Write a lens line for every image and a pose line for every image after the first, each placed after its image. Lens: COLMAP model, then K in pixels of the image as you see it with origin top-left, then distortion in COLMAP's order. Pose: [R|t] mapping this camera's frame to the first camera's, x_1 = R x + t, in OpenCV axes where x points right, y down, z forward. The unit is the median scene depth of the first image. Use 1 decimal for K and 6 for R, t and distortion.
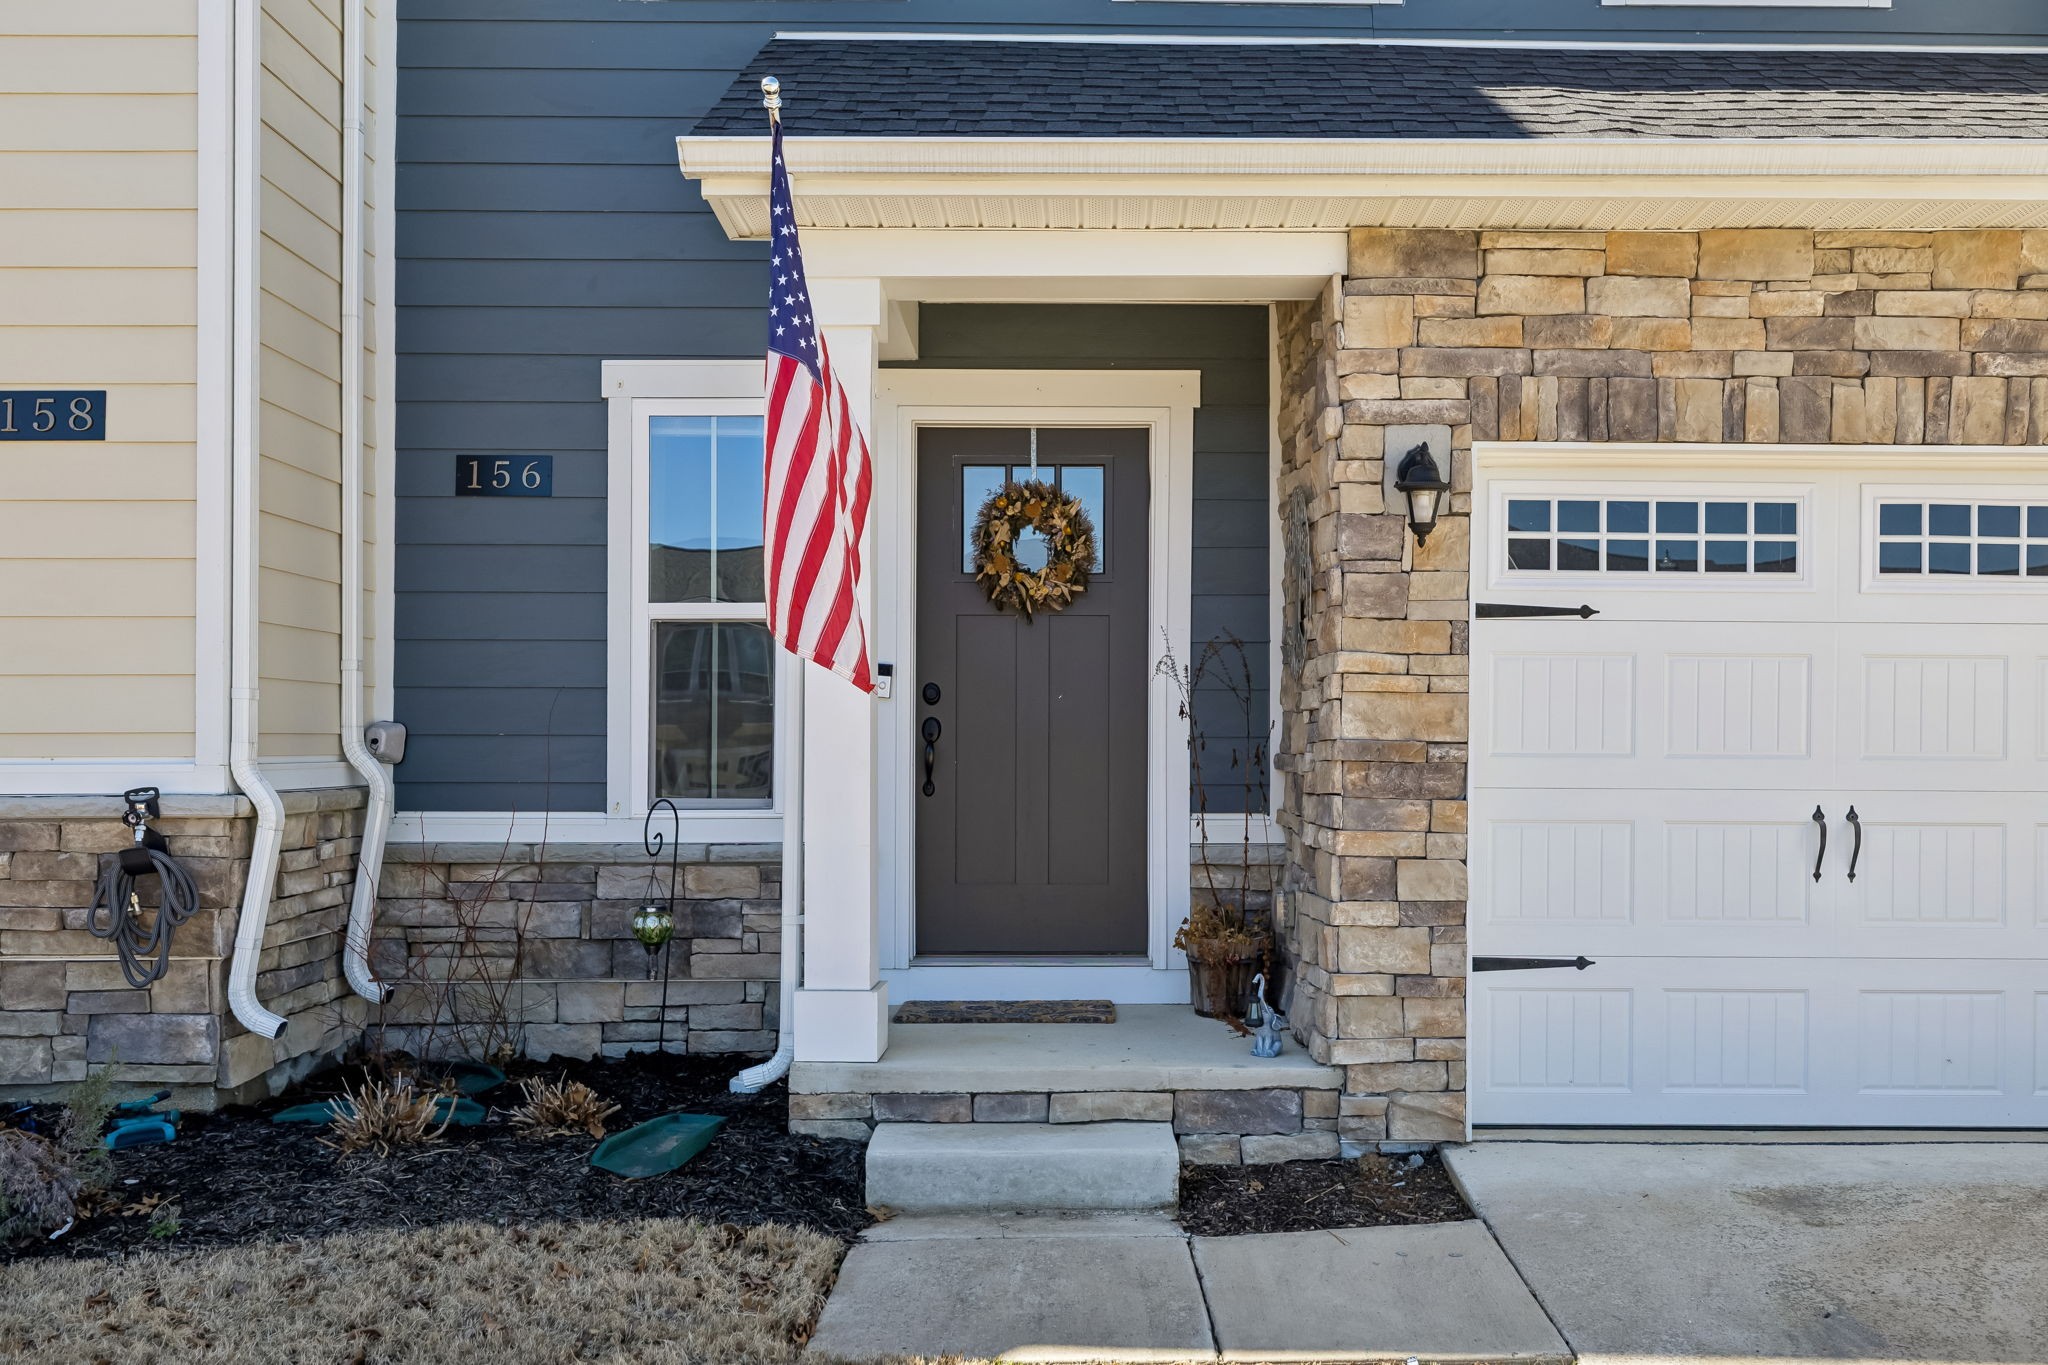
lens RADIAL K [[1818.6, 0, 1077.8], [0, 1818.6, 767.6], [0, 0, 1]] dist [0.007365, -0.001333]
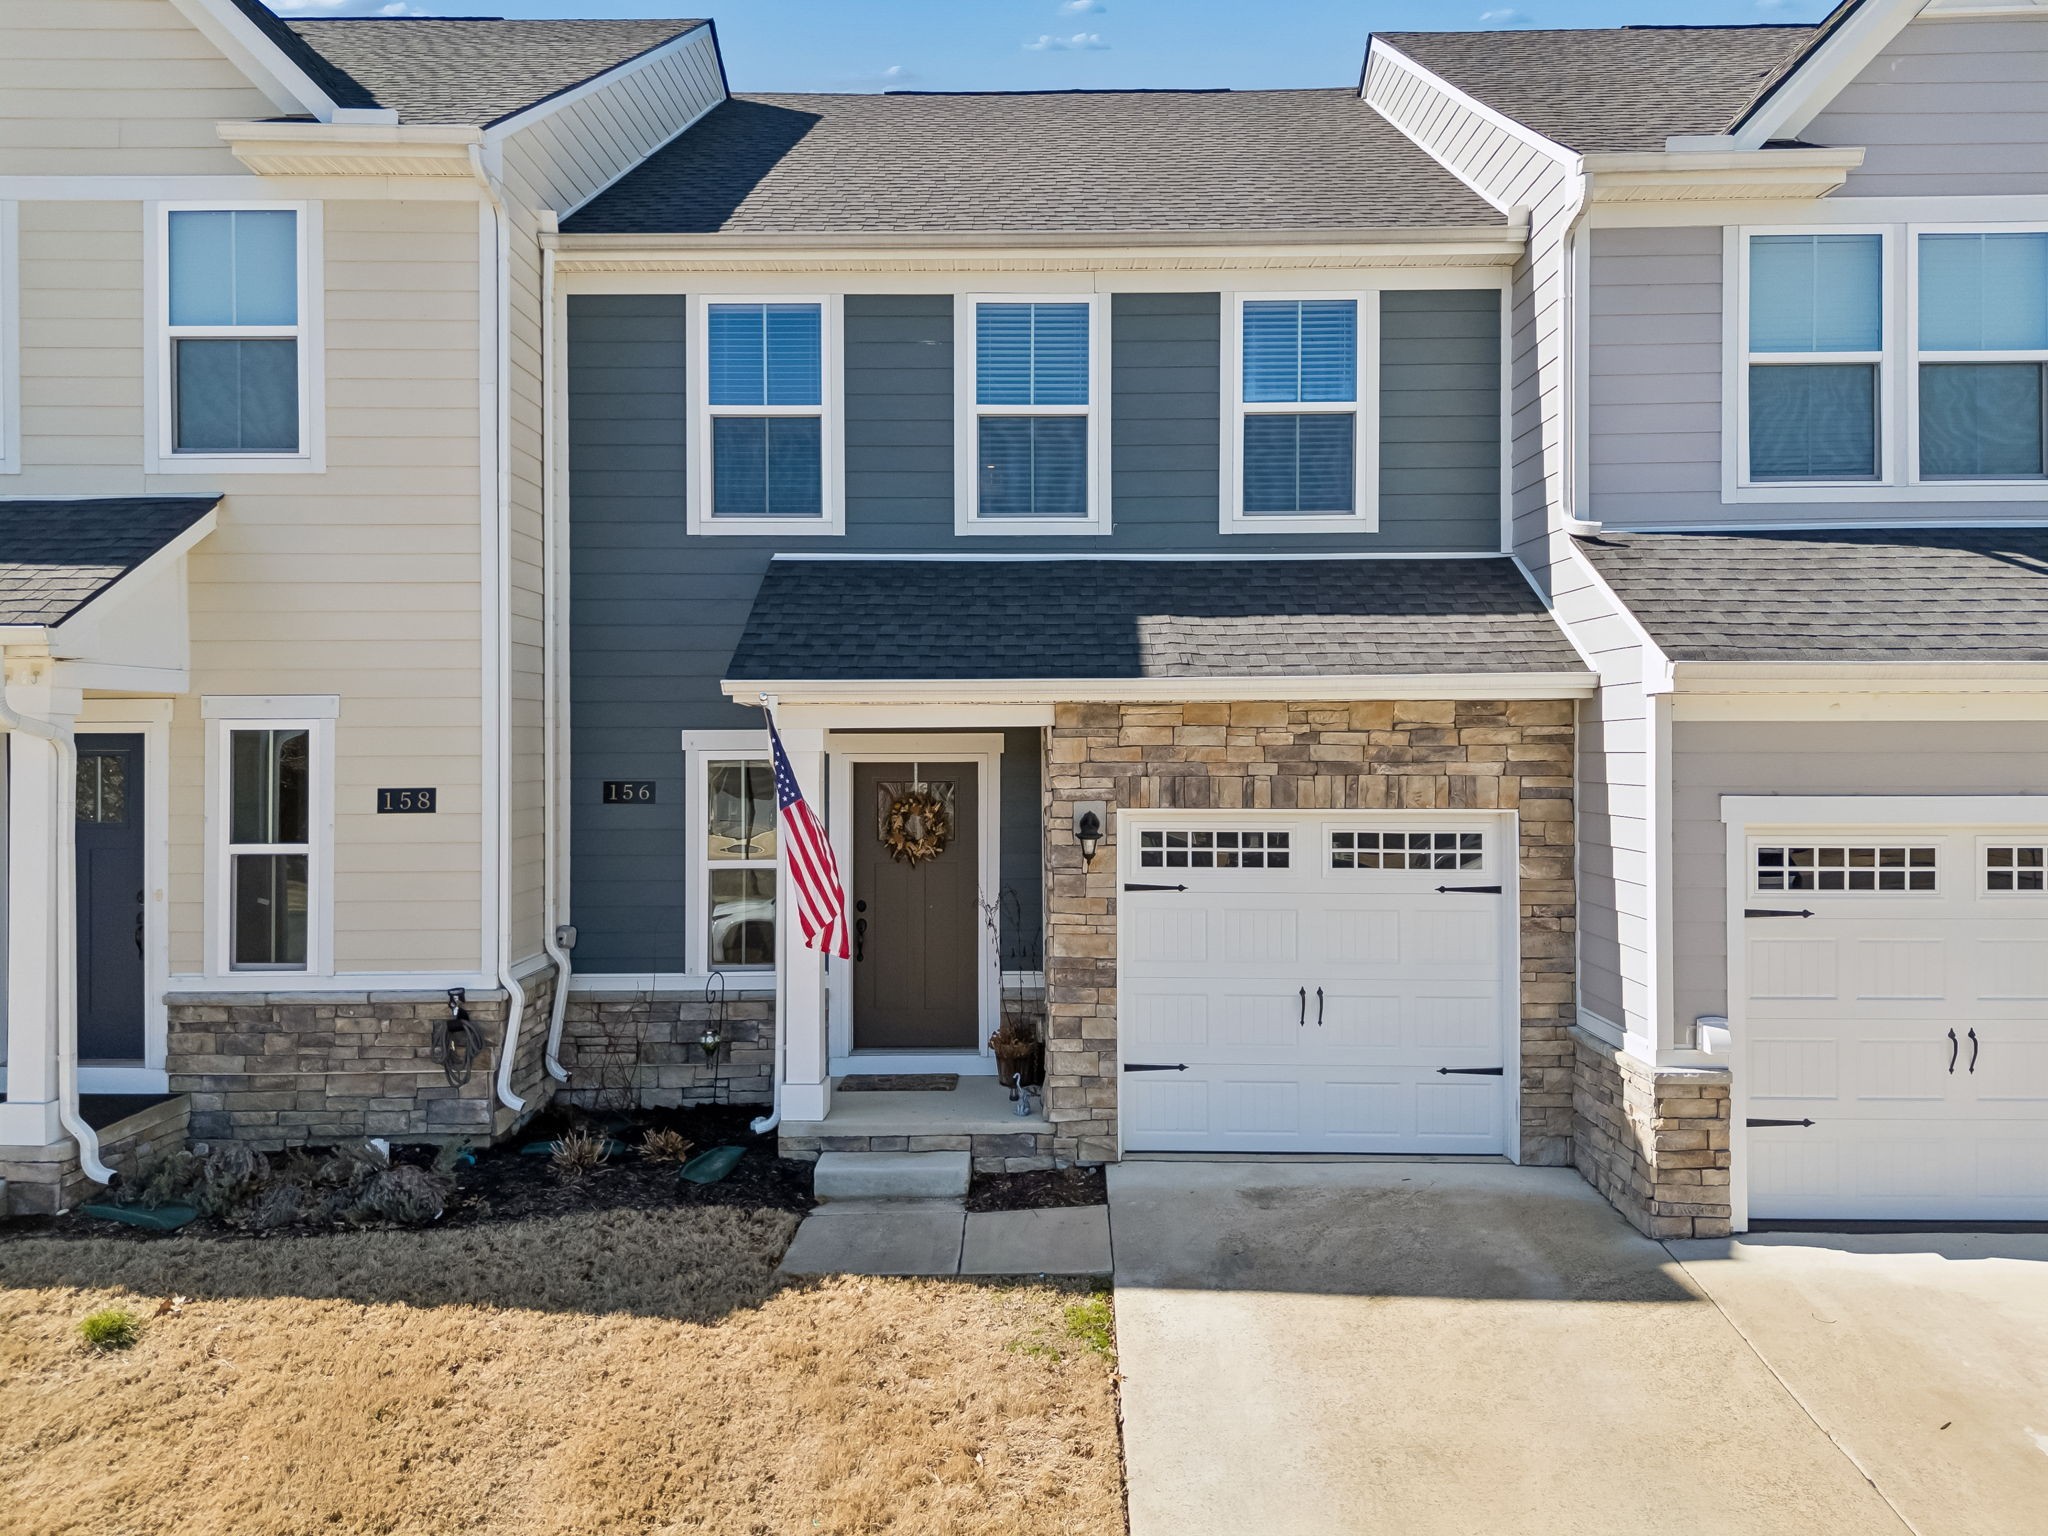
lens RADIAL K [[1581.1, 0, 1028.9], [0, 1581.1, 739.9], [0, 0, 1]] dist [0.128687, -0.228657]
pose [[0.999523, -0.006950, -0.030087, 0.172202], [0.006836, 0.999969, -0.003883, -0.248265], [0.030113, 0.003675, 0.999540, -0.744317]]
